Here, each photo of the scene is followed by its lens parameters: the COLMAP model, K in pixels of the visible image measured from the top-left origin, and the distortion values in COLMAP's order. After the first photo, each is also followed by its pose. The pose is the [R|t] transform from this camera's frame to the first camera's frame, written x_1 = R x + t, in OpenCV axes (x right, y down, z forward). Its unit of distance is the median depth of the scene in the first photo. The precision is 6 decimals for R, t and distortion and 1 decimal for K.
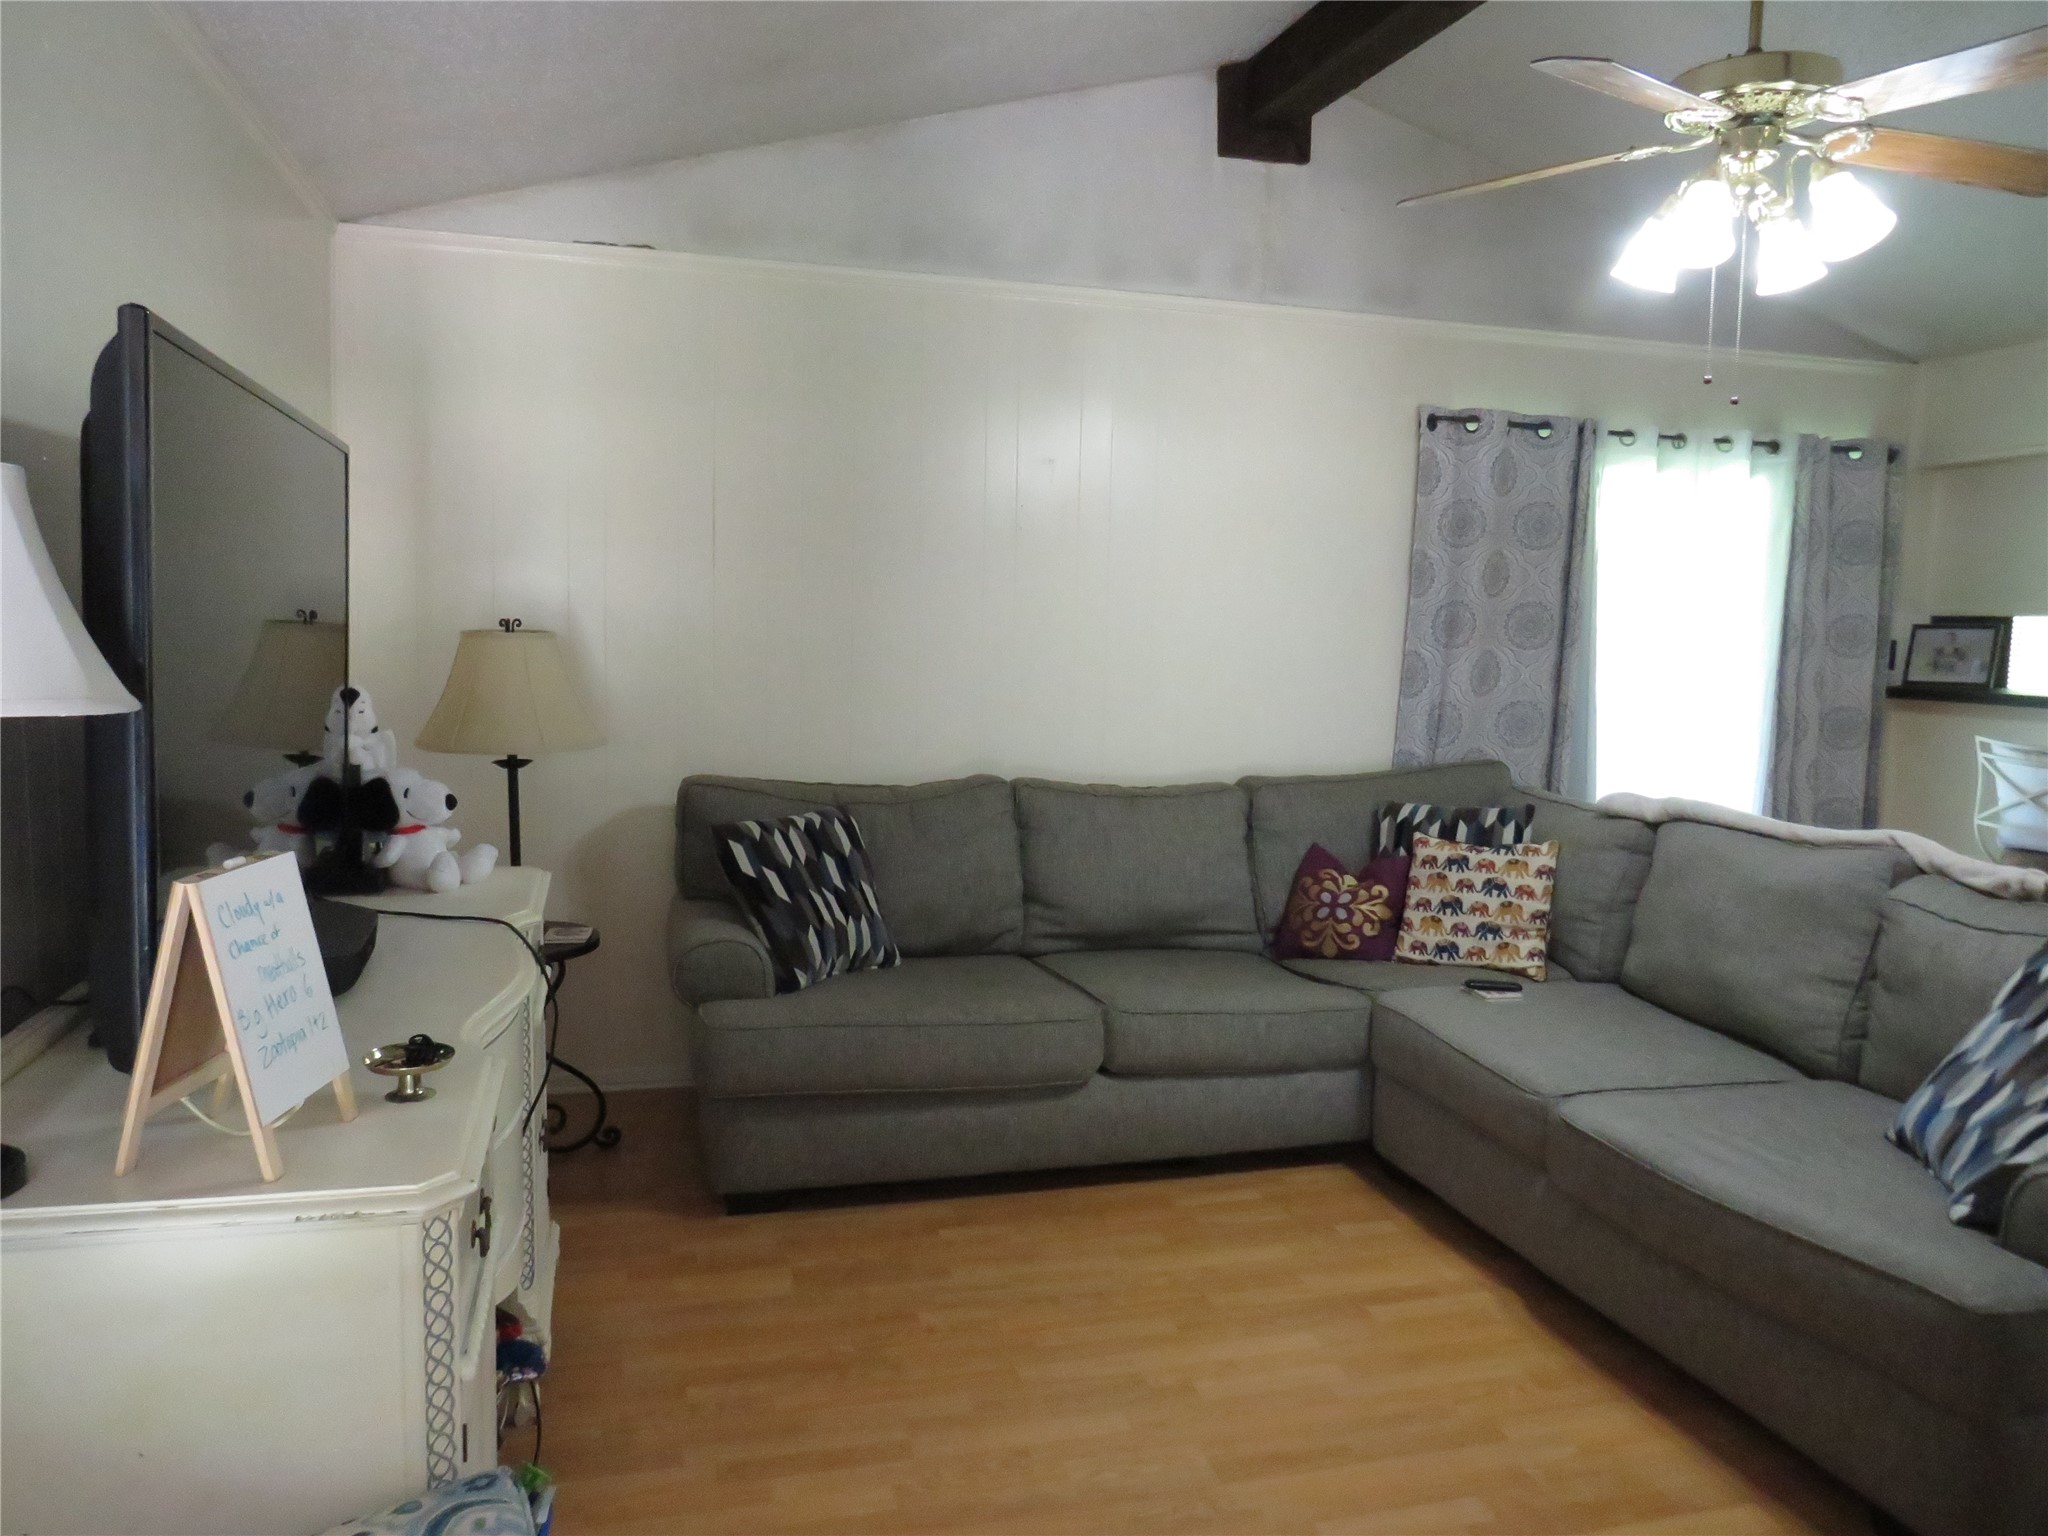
lens RADIAL K [[1481.3, 0, 1024.0], [0, 1481.3, 768.0], [0, 0, 1]] dist [-0.019334, 0.009961]
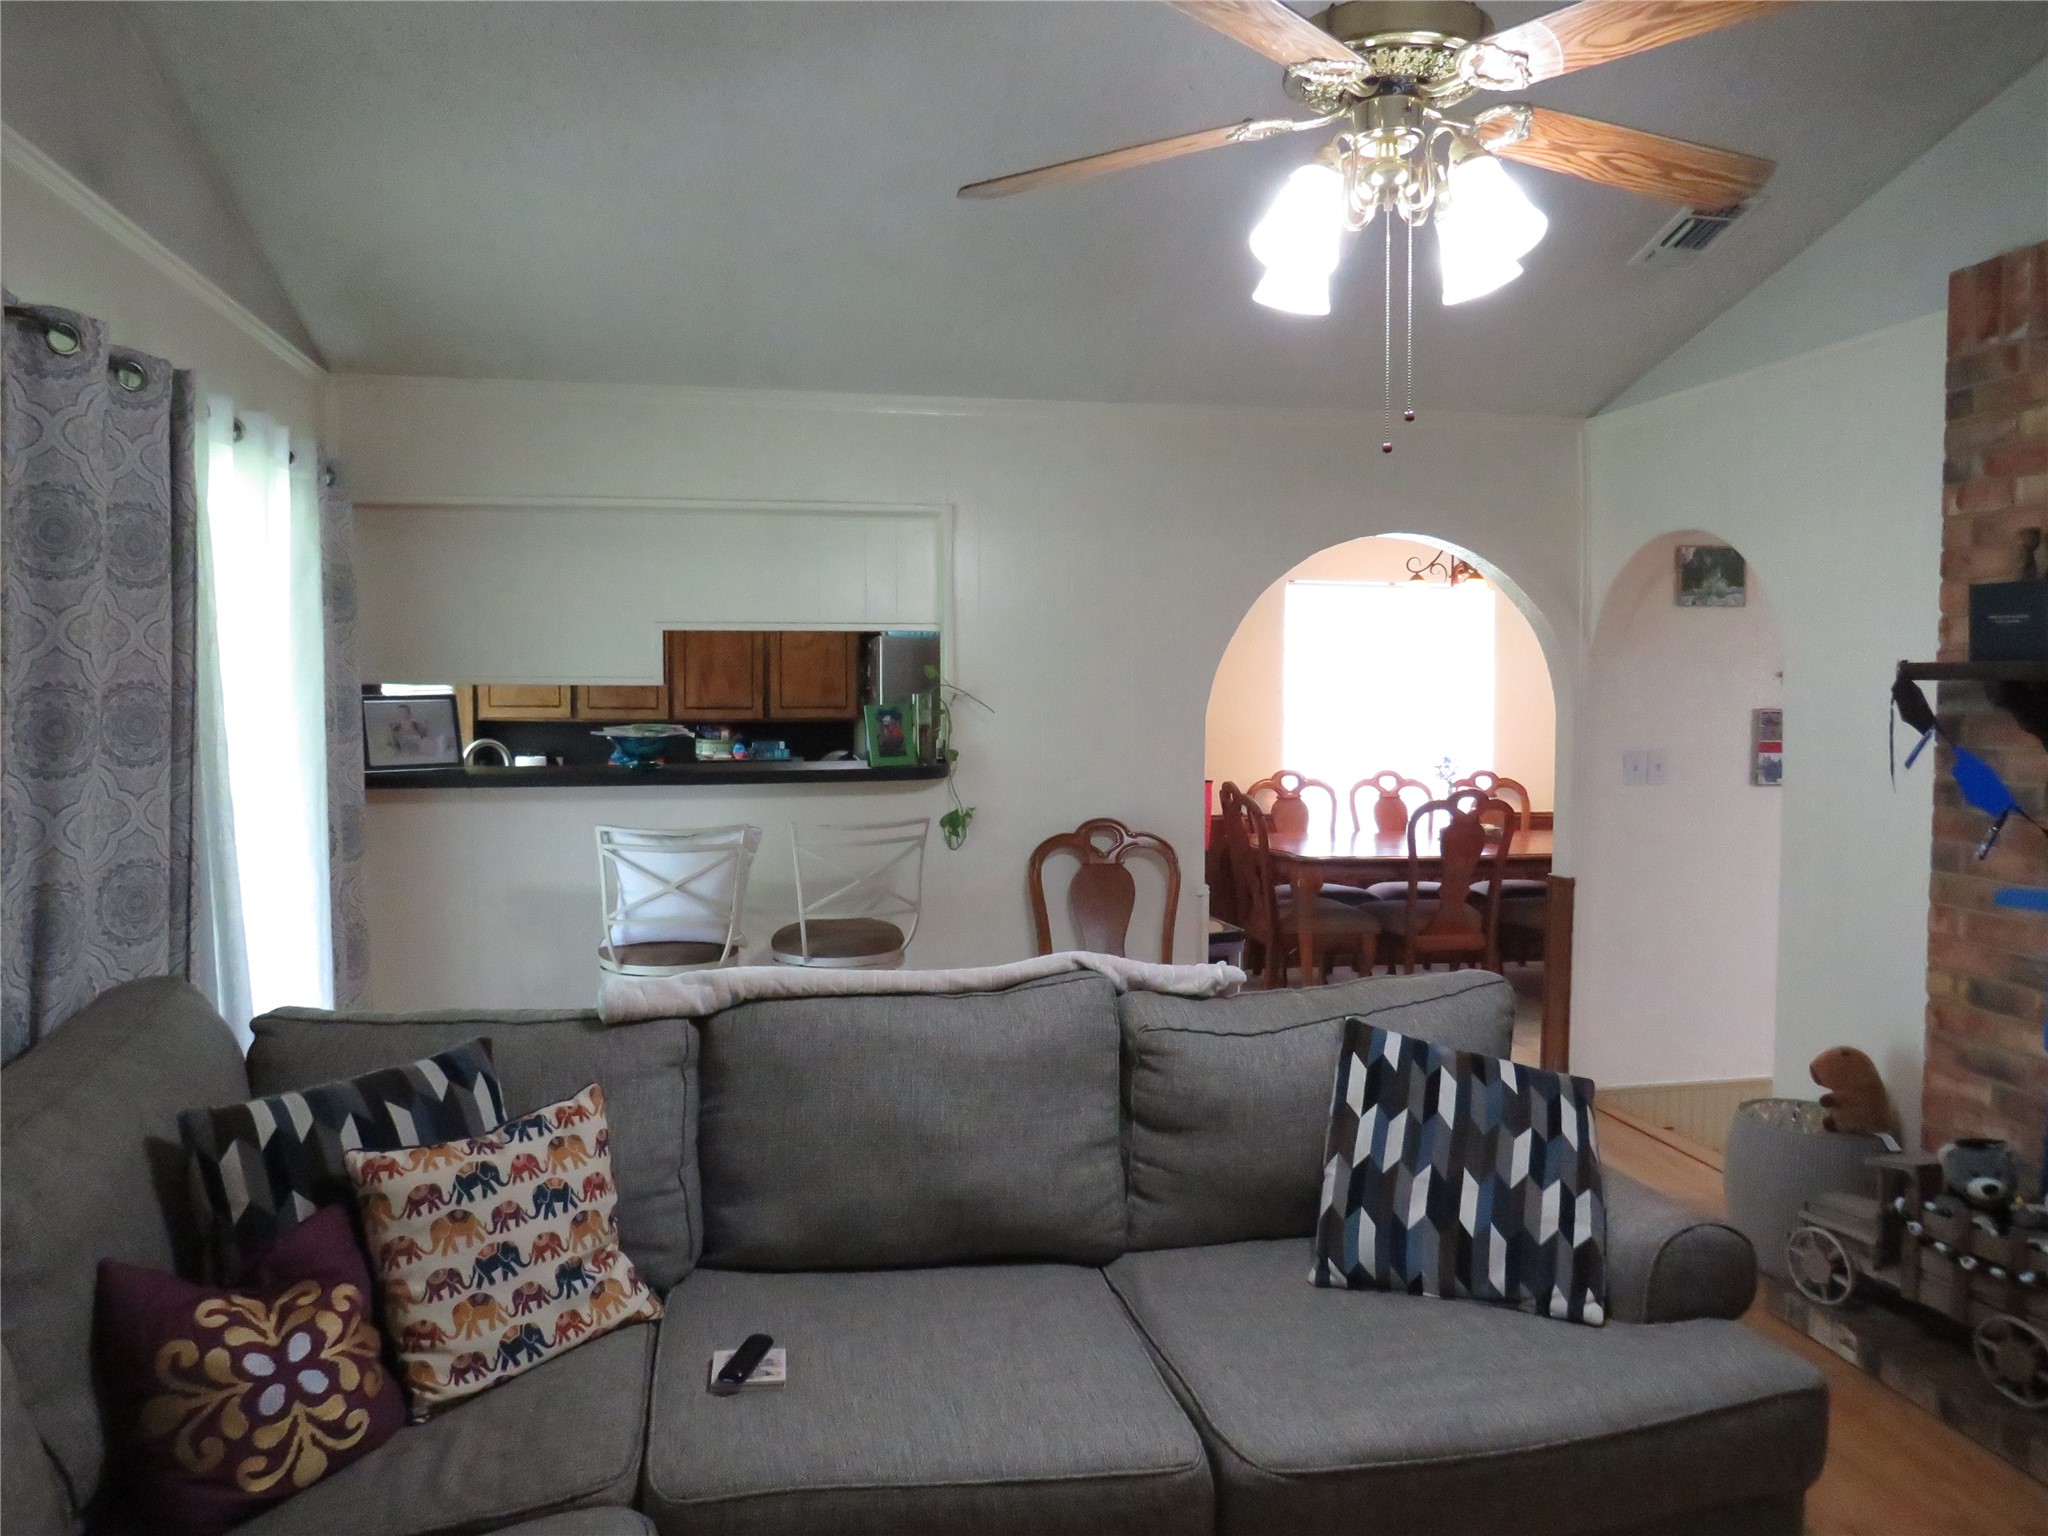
lens RADIAL K [[1426.4, 0, 1024.0], [0, 1426.4, 768.0], [0, 0, 1]] dist [-0.034120, -0.002063]
pose [[0.084346, -0.079852, 0.993232, -0.188541], [0.099223, 0.992503, 0.071367, -0.101917], [-0.991484, 0.092532, 0.091637, 0.748817]]
